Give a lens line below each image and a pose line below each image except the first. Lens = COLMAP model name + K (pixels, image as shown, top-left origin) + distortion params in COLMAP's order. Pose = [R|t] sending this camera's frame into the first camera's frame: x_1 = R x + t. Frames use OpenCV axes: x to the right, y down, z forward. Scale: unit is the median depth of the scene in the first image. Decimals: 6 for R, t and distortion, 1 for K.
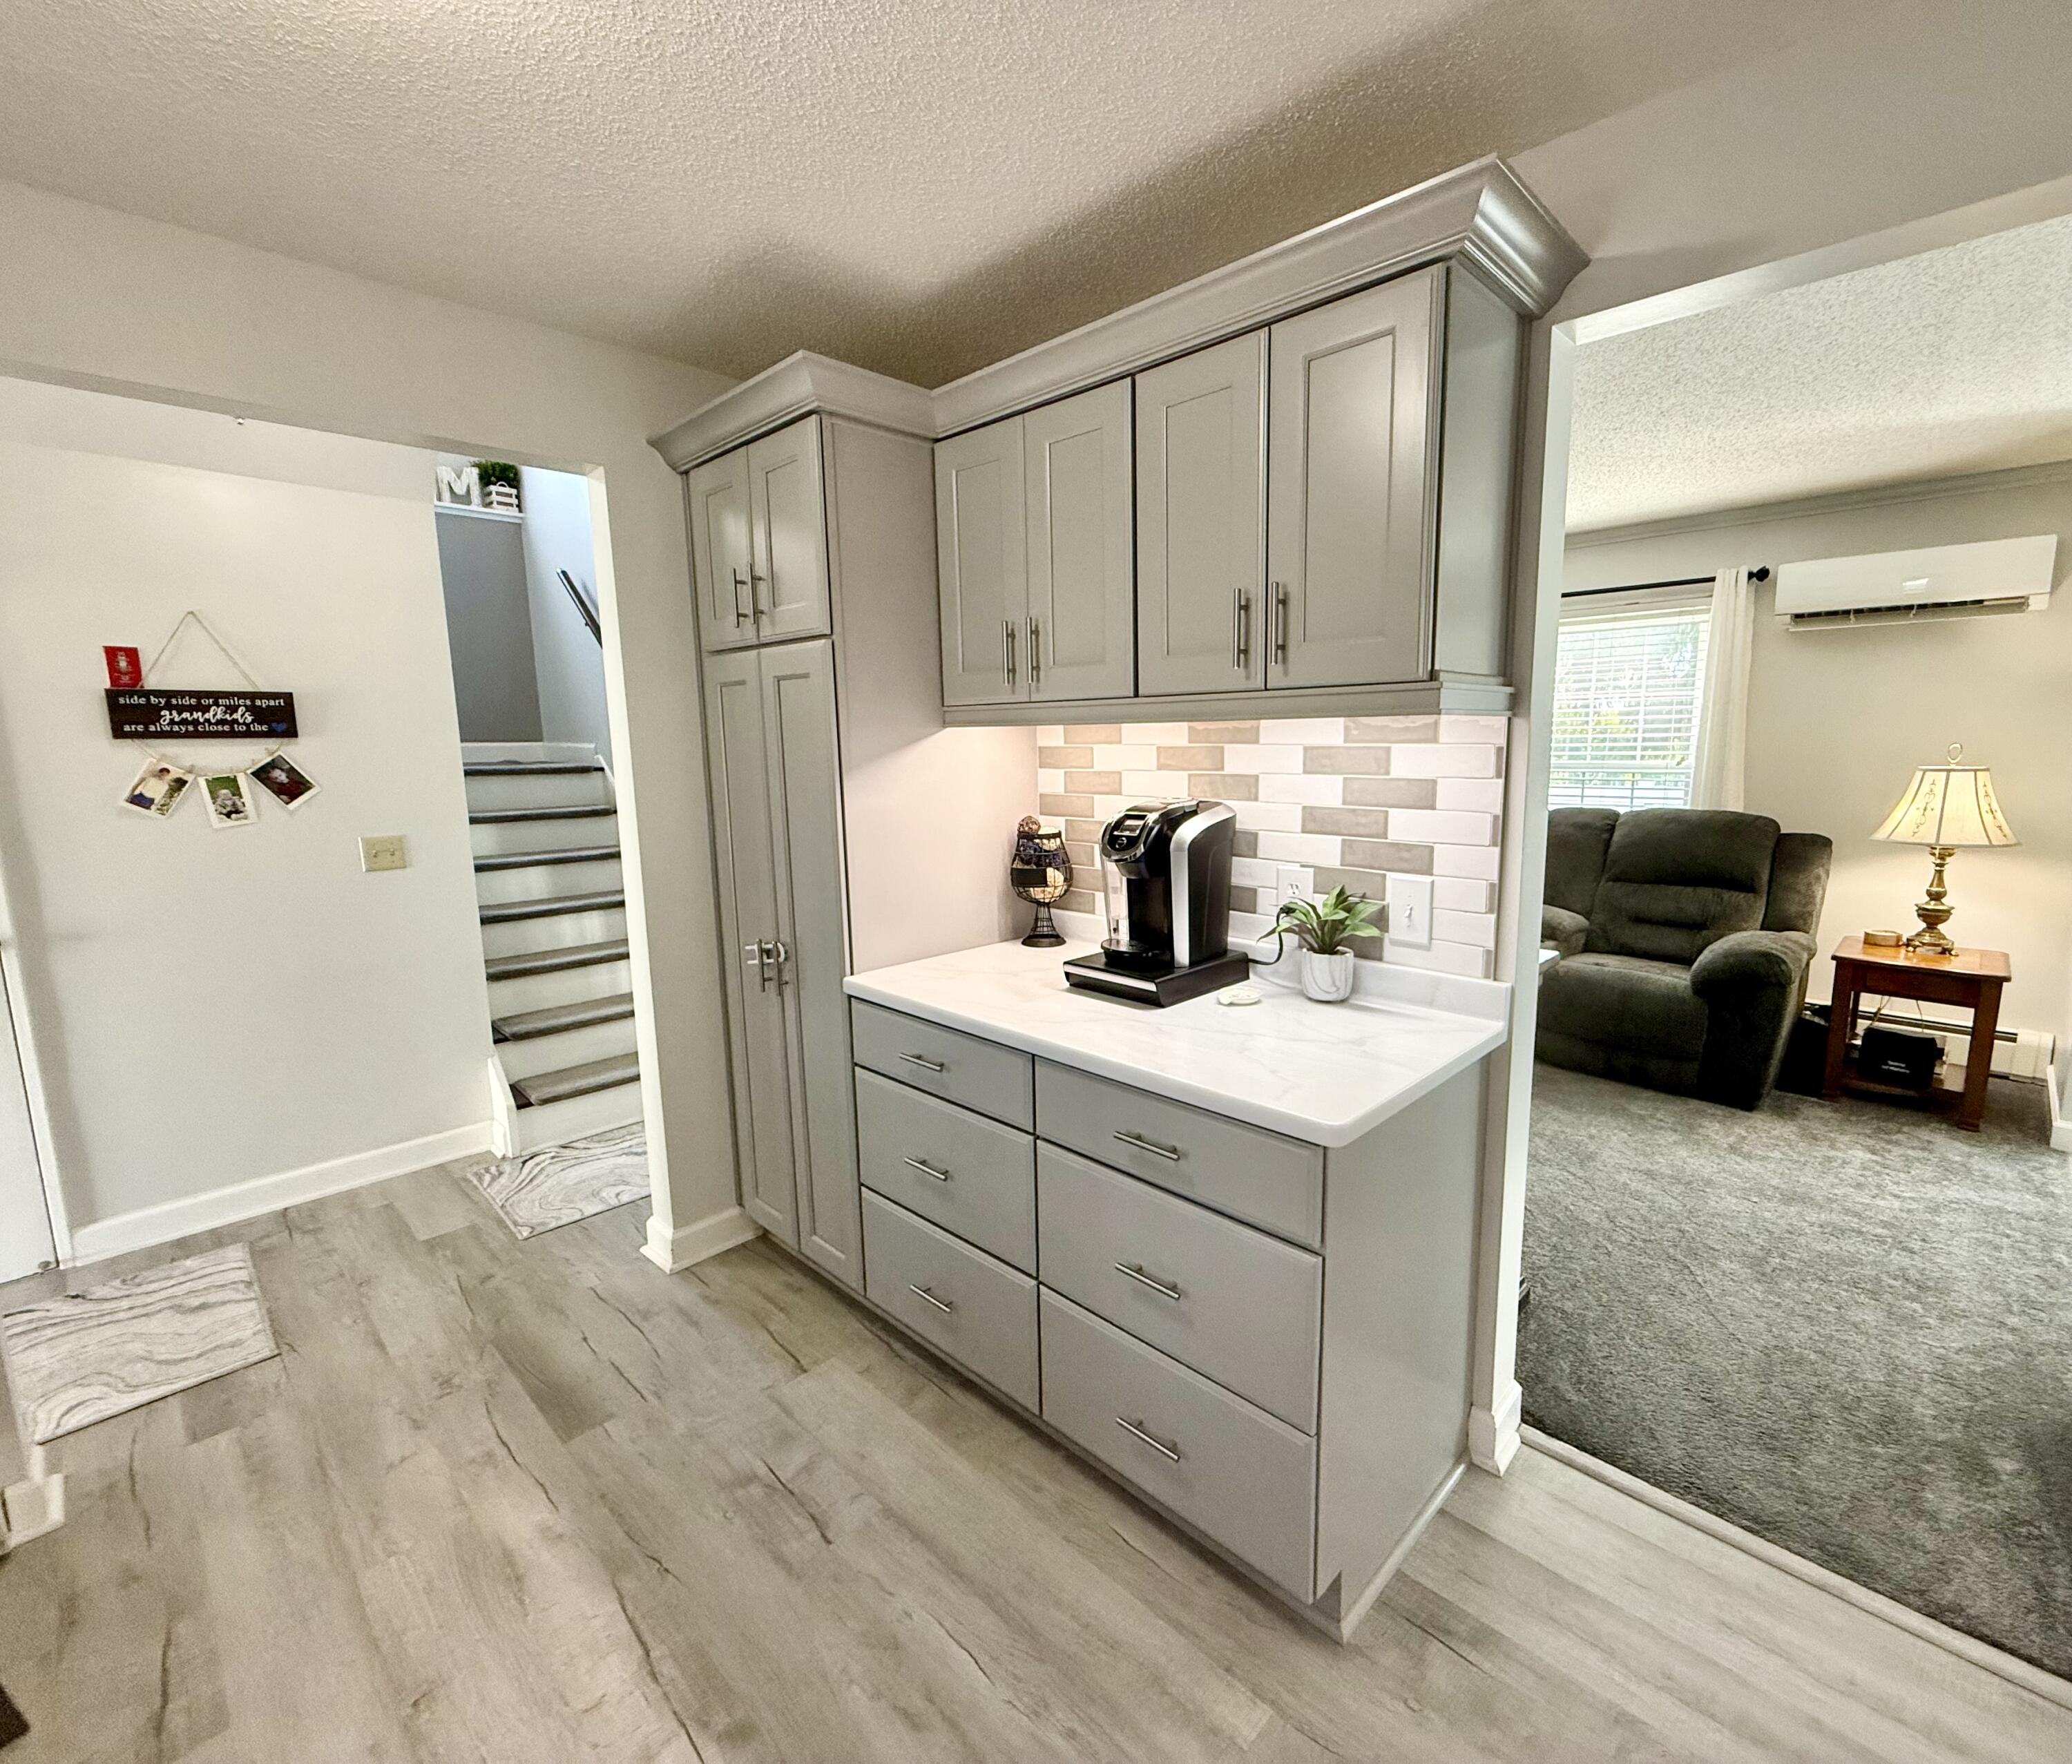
lens RADIAL K [[945.5, 0, 1110.9], [0, 945.5, 879.8], [0, 0, 1]] dist [0.002133, -0.000139]
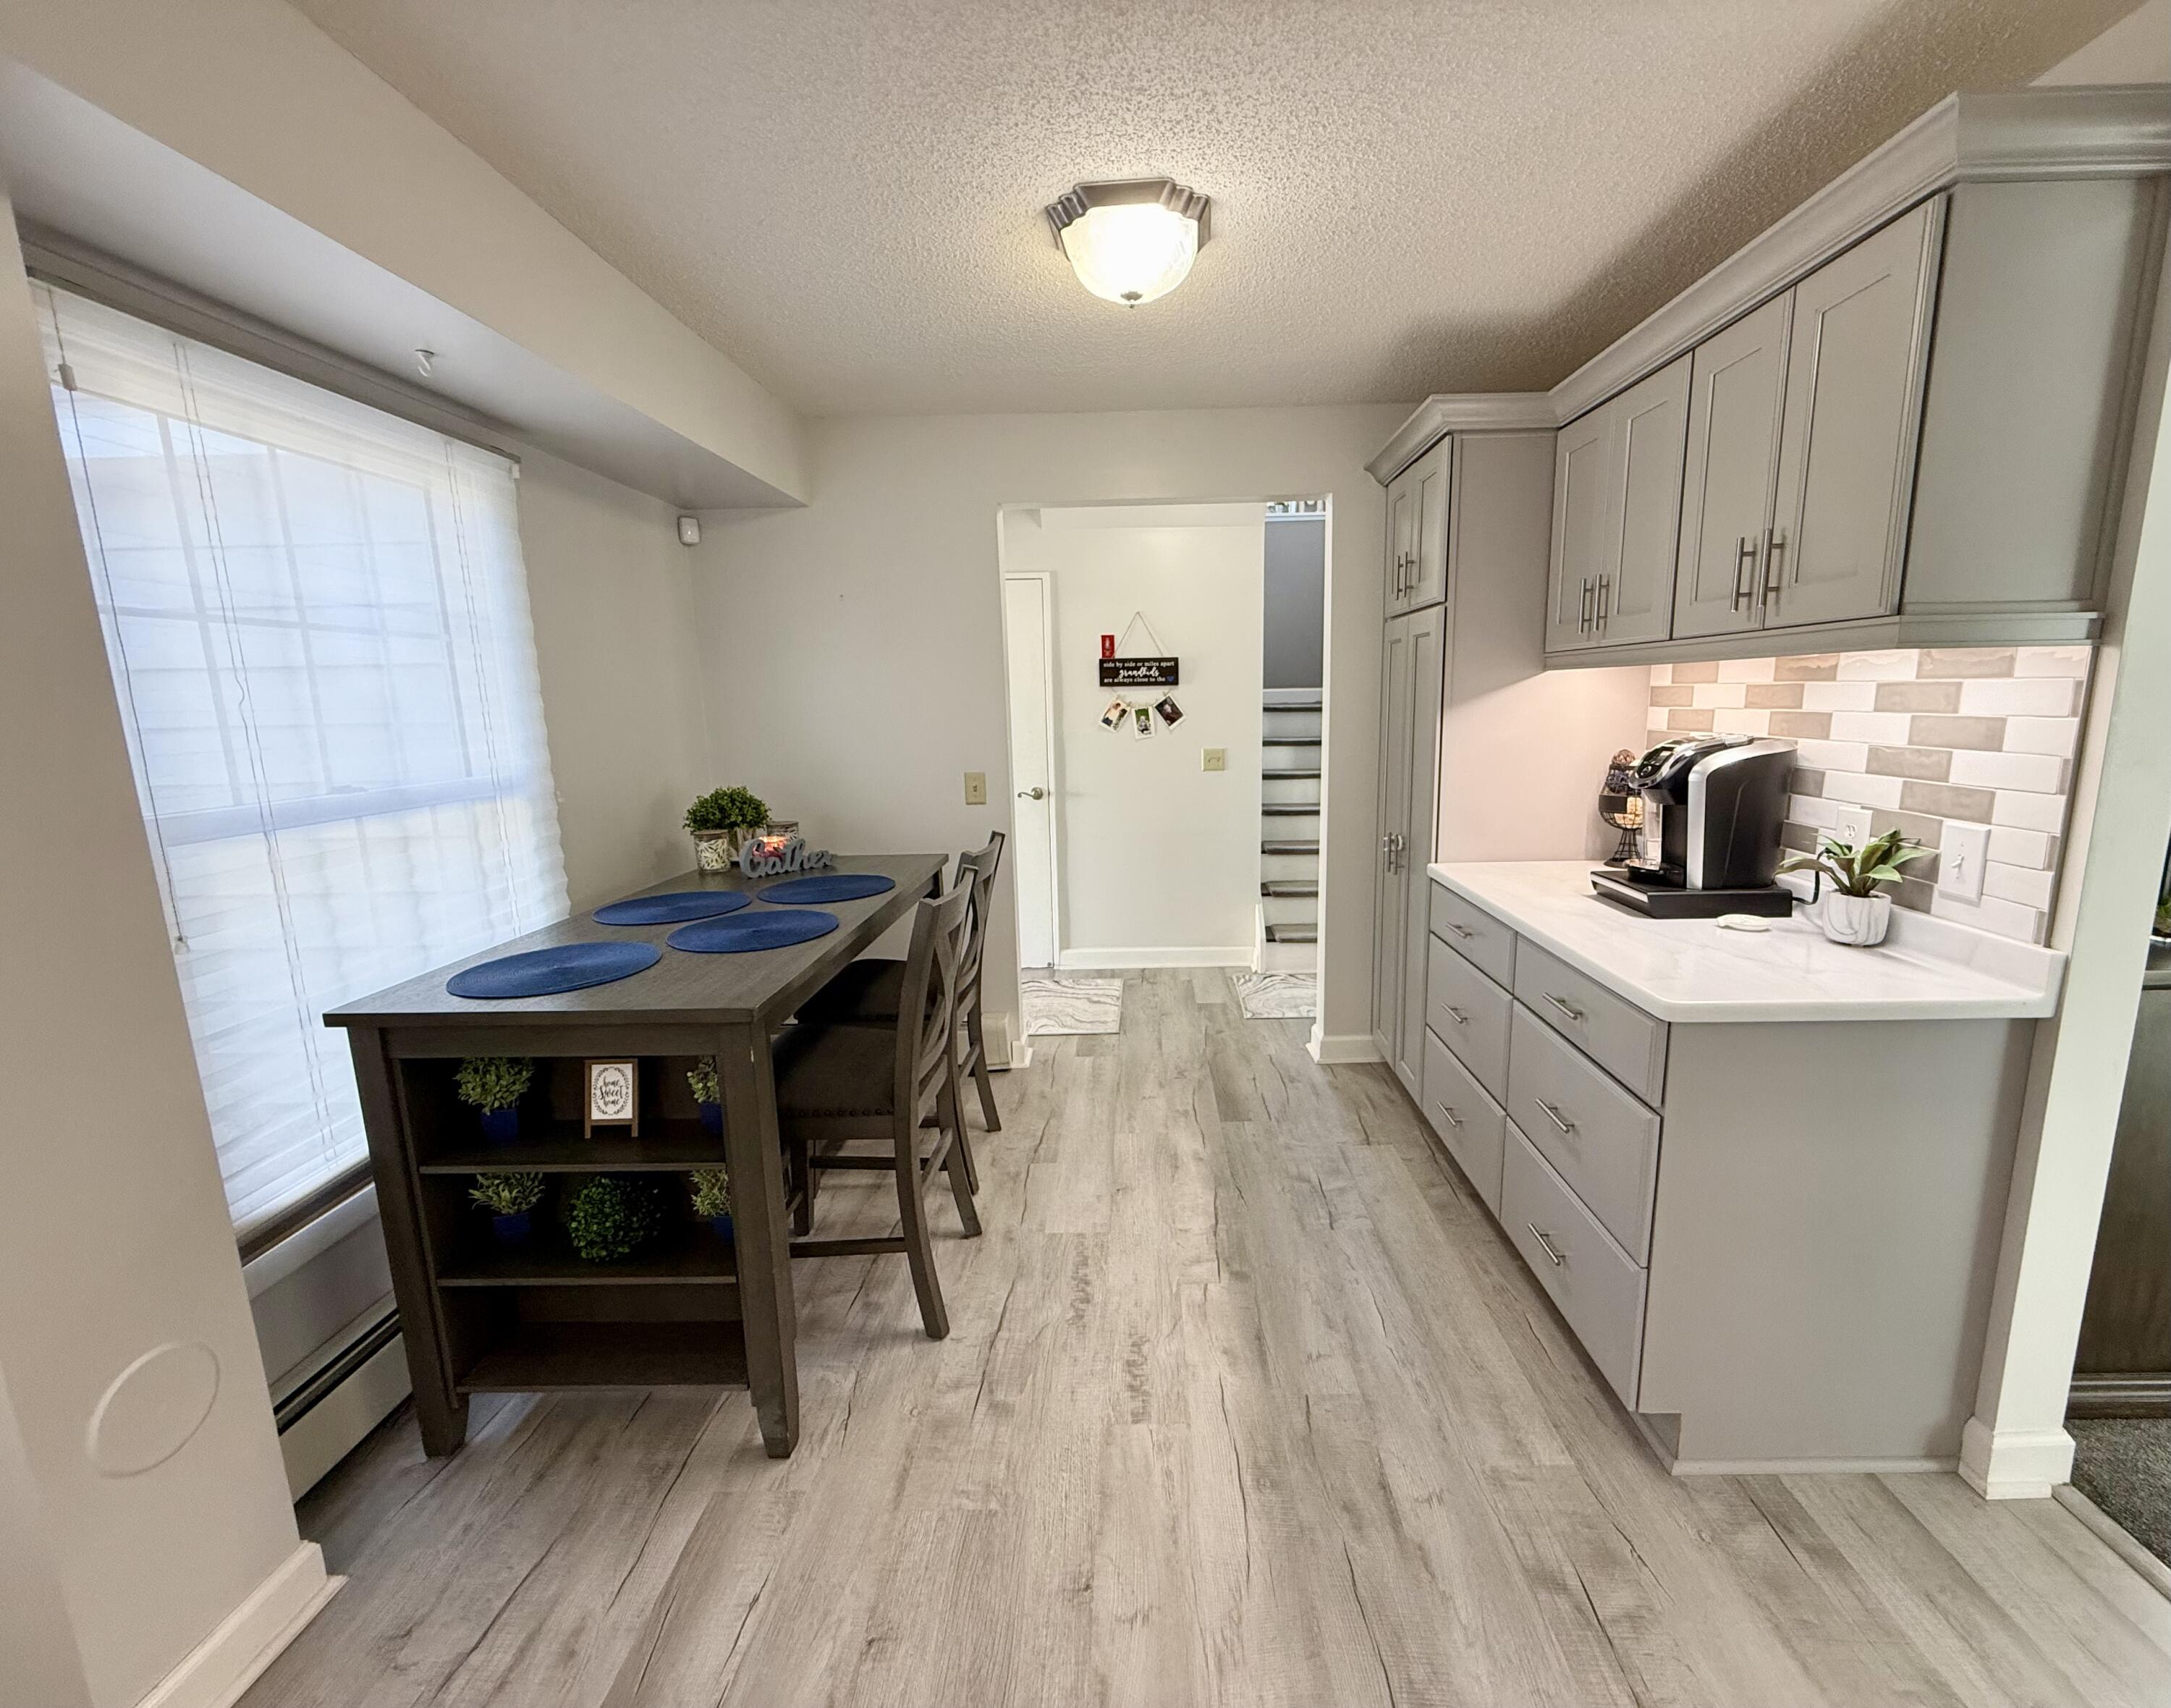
lens RADIAL K [[924.6, 0, 1122.6], [0, 924.6, 850.1], [0, 0, 1]] dist [0.000516, -0.000662]
pose [[0.666962, 0.121712, -0.735084, 0.371997], [-0.100805, 0.992237, 0.072828, 0.033474], [0.738241, 0.025527, 0.674053, -0.179532]]
